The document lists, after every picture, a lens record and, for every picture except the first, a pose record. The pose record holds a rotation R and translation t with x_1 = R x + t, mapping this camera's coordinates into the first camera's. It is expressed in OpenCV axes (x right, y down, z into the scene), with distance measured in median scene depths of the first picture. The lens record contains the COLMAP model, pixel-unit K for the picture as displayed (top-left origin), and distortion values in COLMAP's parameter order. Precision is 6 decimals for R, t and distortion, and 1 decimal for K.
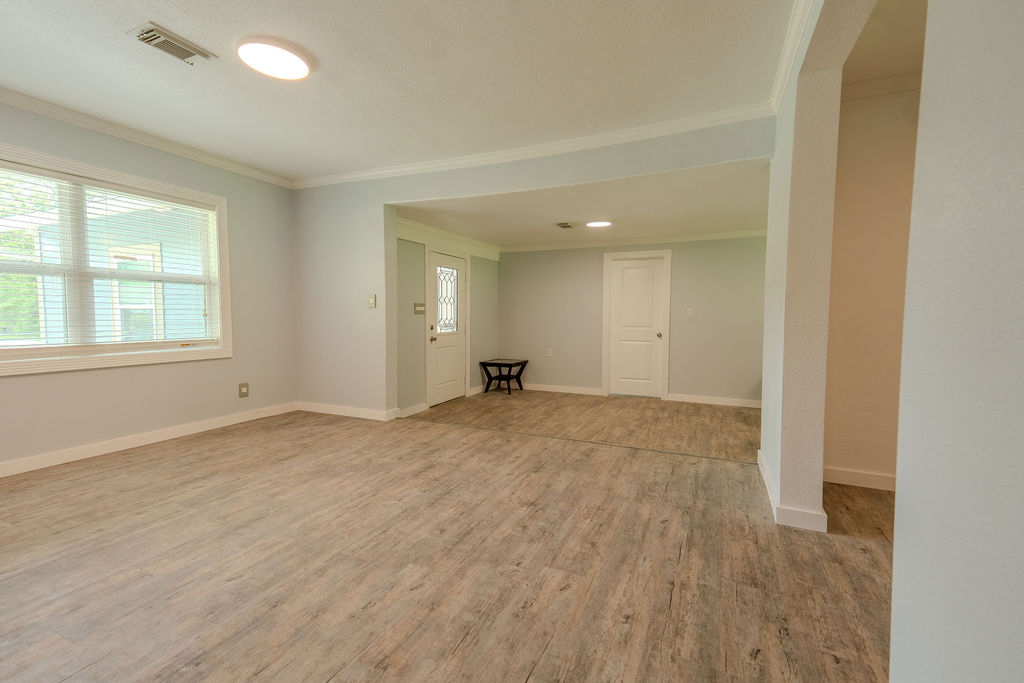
lens RADIAL K [[440.7, 0, 519.6], [0, 440.7, 342.4], [0, 0, 1]] dist [0.013290, 0.000523]
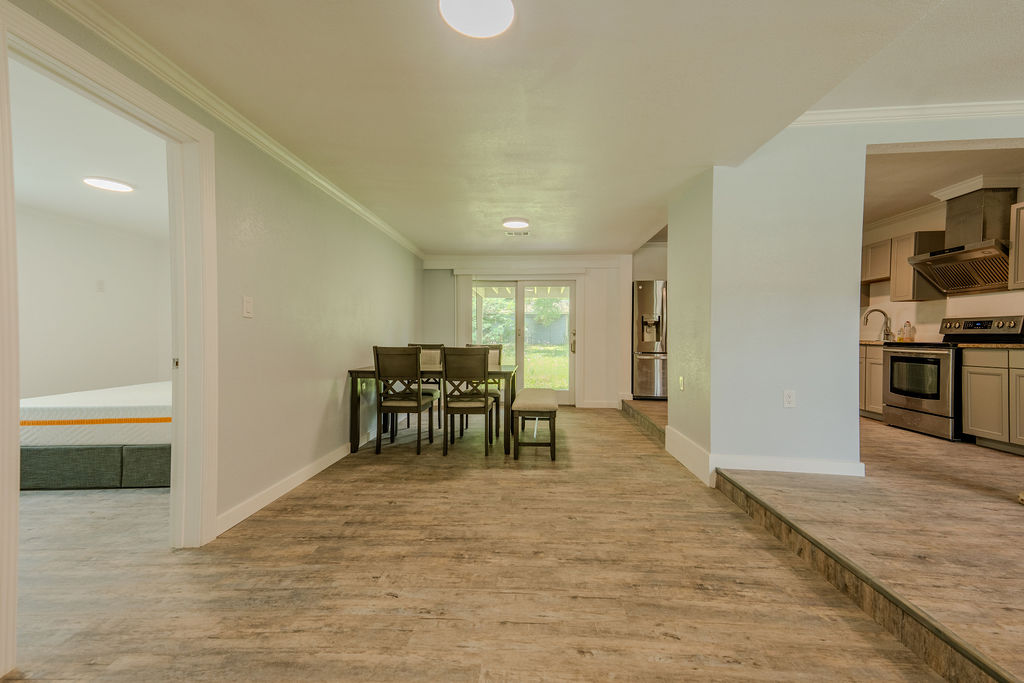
lens RADIAL K [[428.5, 0, 512.0], [0, 428.5, 341.5], [0, 0, 1]] dist [0.077824, -0.009953]
pose [[-0.354475, -0.018574, 0.934881, -0.263822], [0.053375, 0.997771, 0.040061, -0.090098], [-0.933541, 0.064100, -0.352693, 2.199792]]
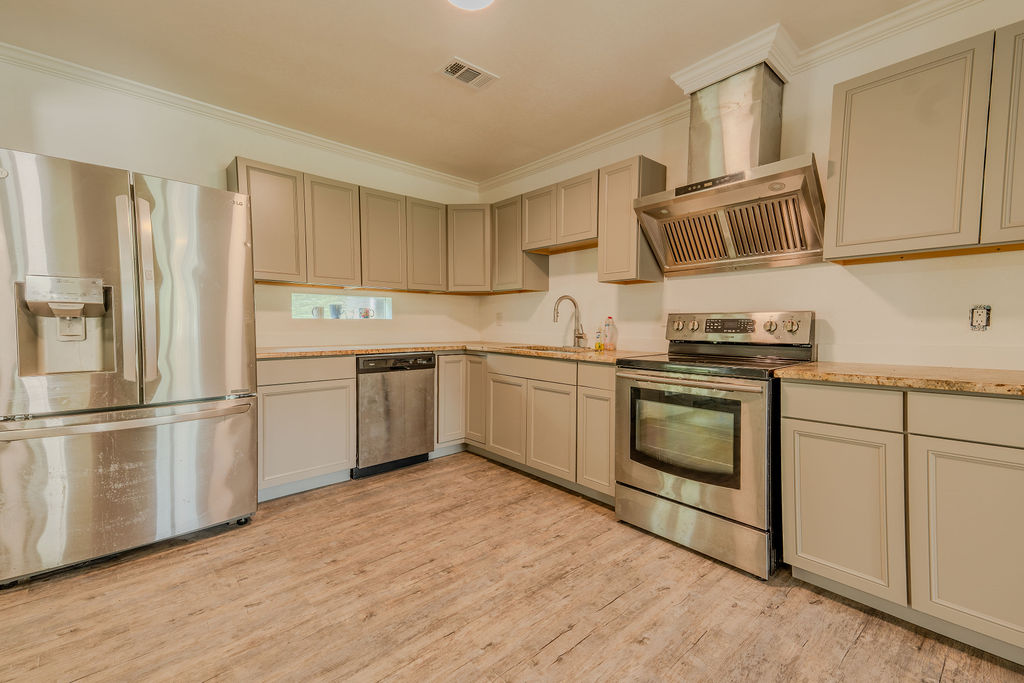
lens RADIAL K [[434.1, 0, 512.0], [0, 434.1, 341.5], [0, 0, 1]] dist [0.065898, -0.000114]
pose [[-0.910154, -0.020794, 0.413747, 0.799353], [0.022093, 0.994882, 0.098600, -0.059218], [-0.413680, 0.098882, -0.905036, 0.962124]]
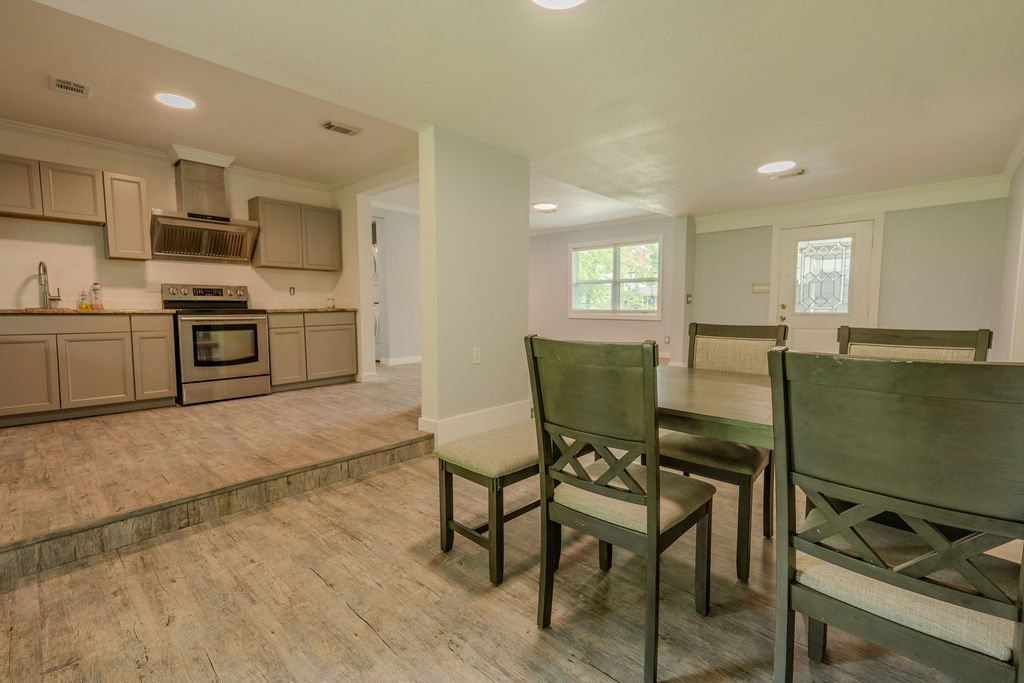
lens RADIAL K [[457.7, 0, 512.0], [0, 457.7, 341.5], [0, 0, 1]] dist [0.030132, -0.000092]
pose [[-0.341292, 0.072216, -0.937179, 2.162449], [-0.059911, 0.993346, 0.098362, -0.047768], [0.938046, 0.089717, -0.334695, 1.723787]]
